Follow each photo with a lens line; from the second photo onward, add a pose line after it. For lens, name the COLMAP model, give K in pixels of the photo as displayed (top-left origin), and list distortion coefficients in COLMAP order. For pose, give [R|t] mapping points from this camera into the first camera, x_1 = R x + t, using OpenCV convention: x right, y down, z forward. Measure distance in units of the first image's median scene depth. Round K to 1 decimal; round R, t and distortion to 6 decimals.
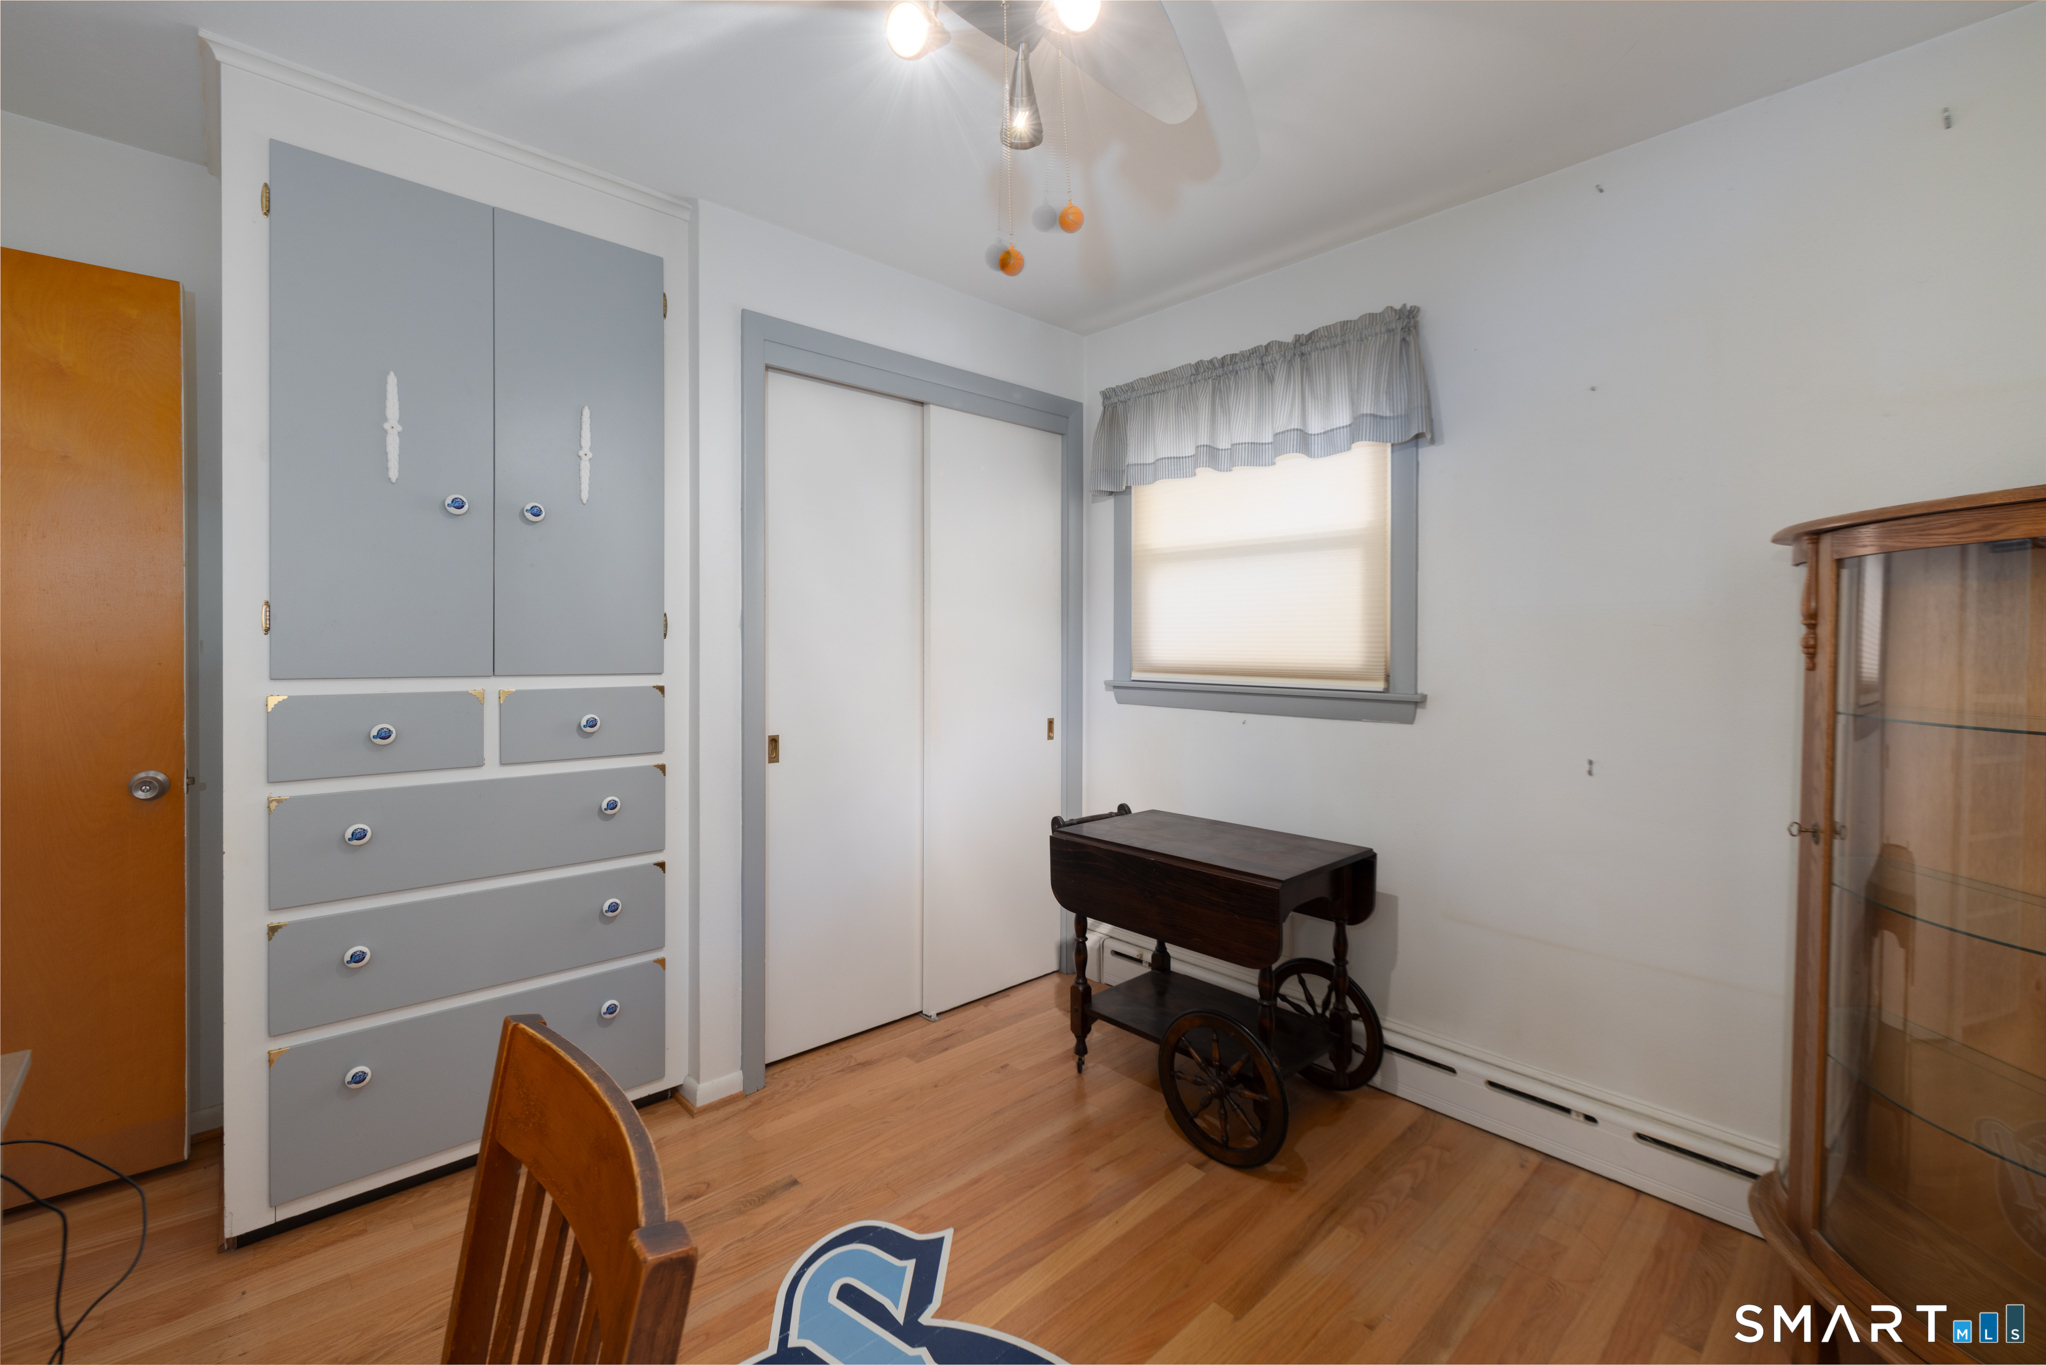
lens RADIAL K [[866.3, 0, 1018.3], [0, 866.3, 663.7], [0, 0, 1]] dist [0.000836, 0.000190]
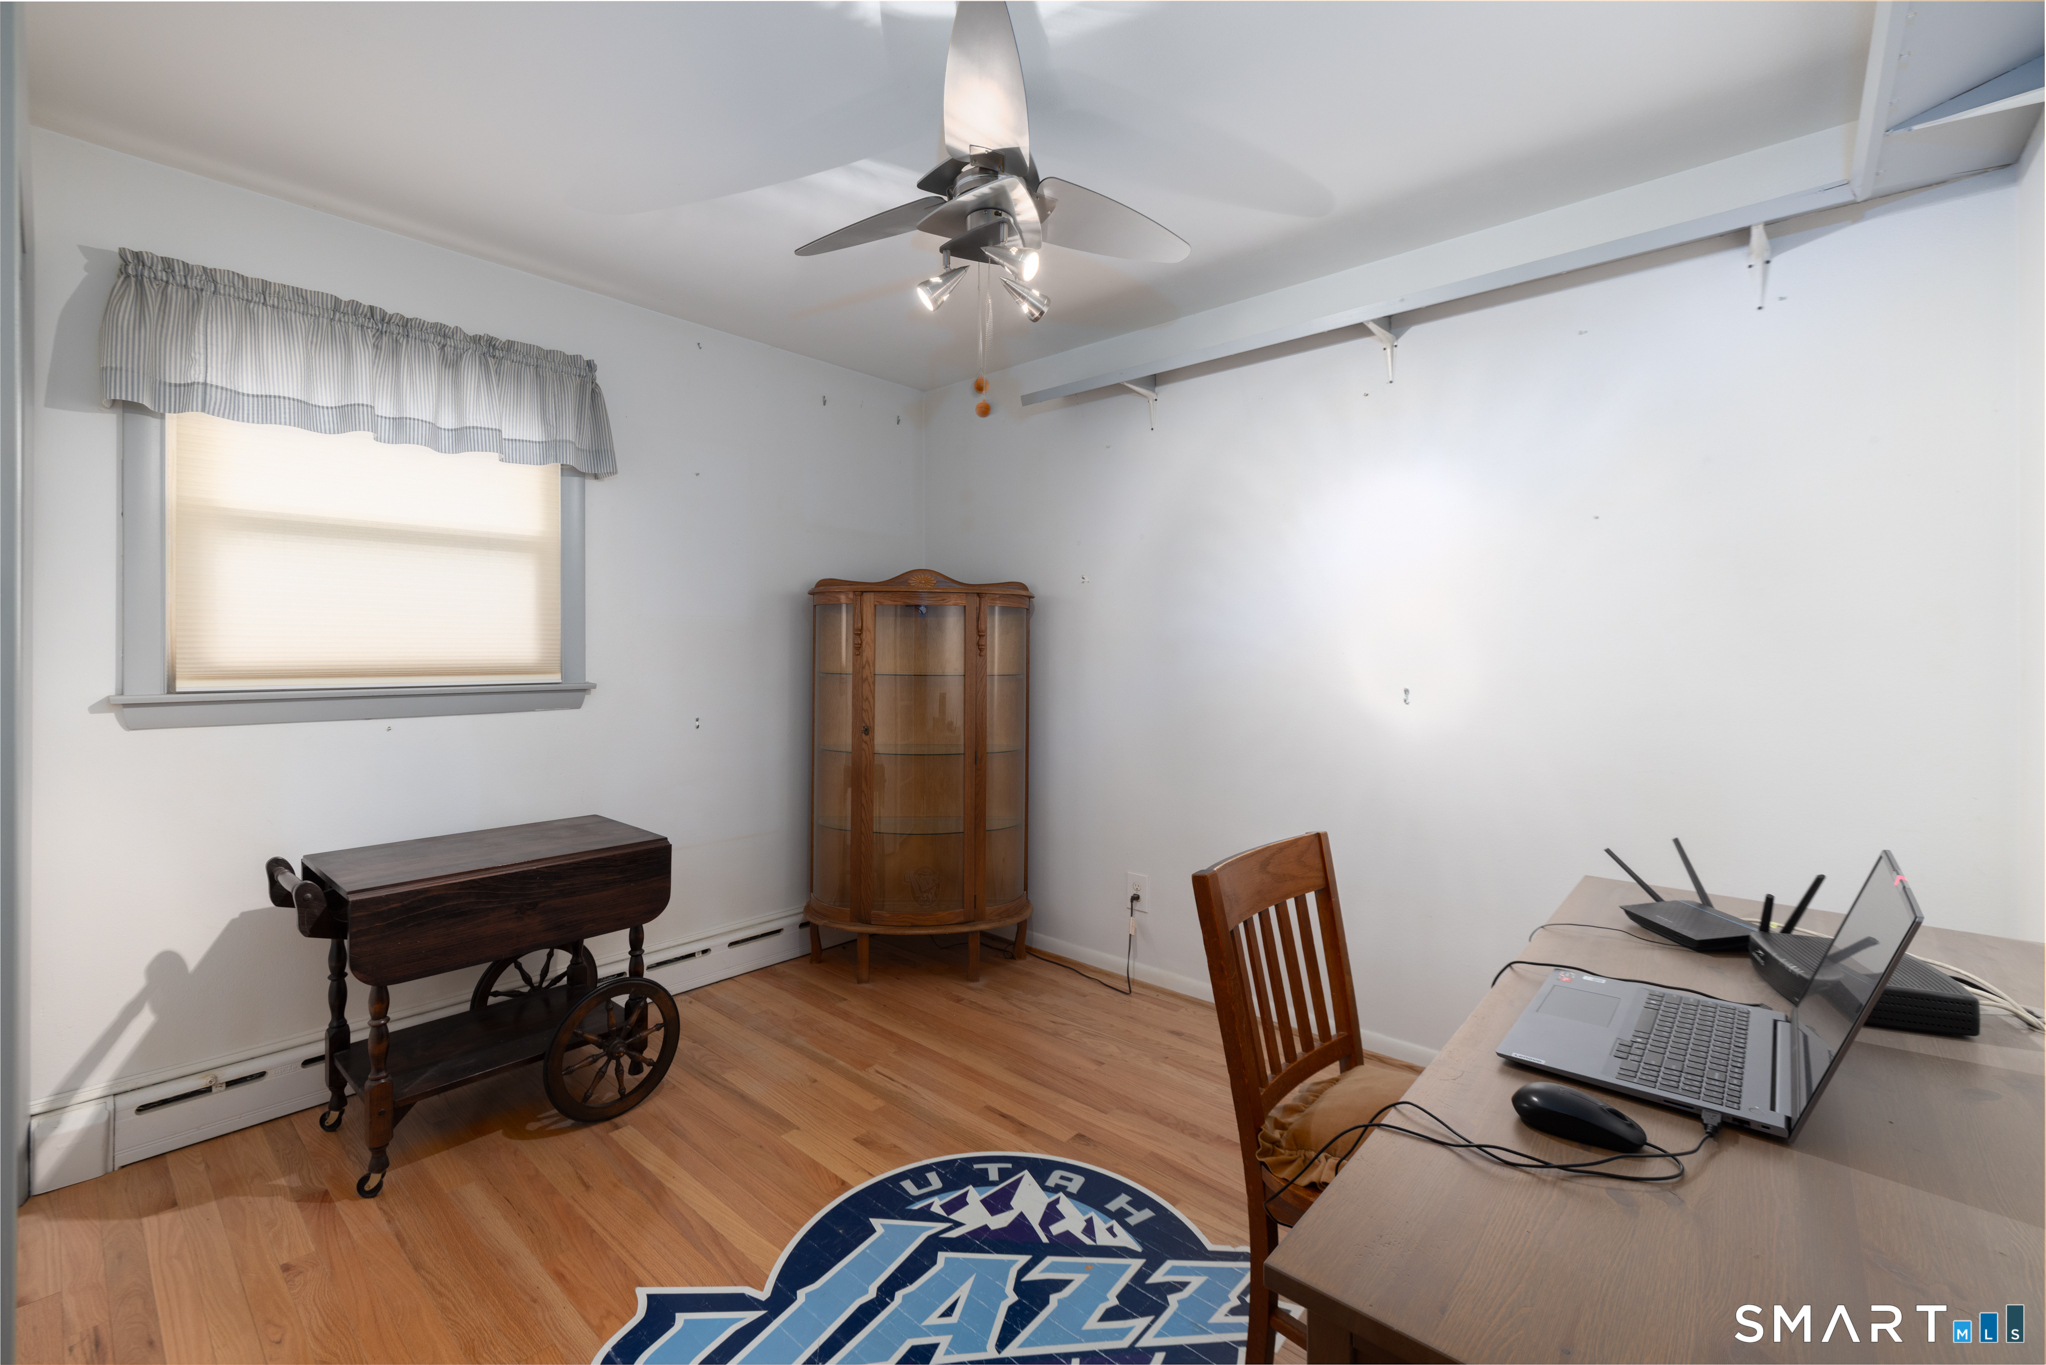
lens RADIAL K [[866.3, 0, 972.3], [0, 866.3, 655.8], [0, 0, 1]] dist [0.000836, 0.000190]
pose [[-0.078148, -0.016283, 0.996809, -0.754666], [0.016106, 0.999715, 0.017593, -0.014688], [-0.996812, 0.017430, -0.077864, 0.537915]]
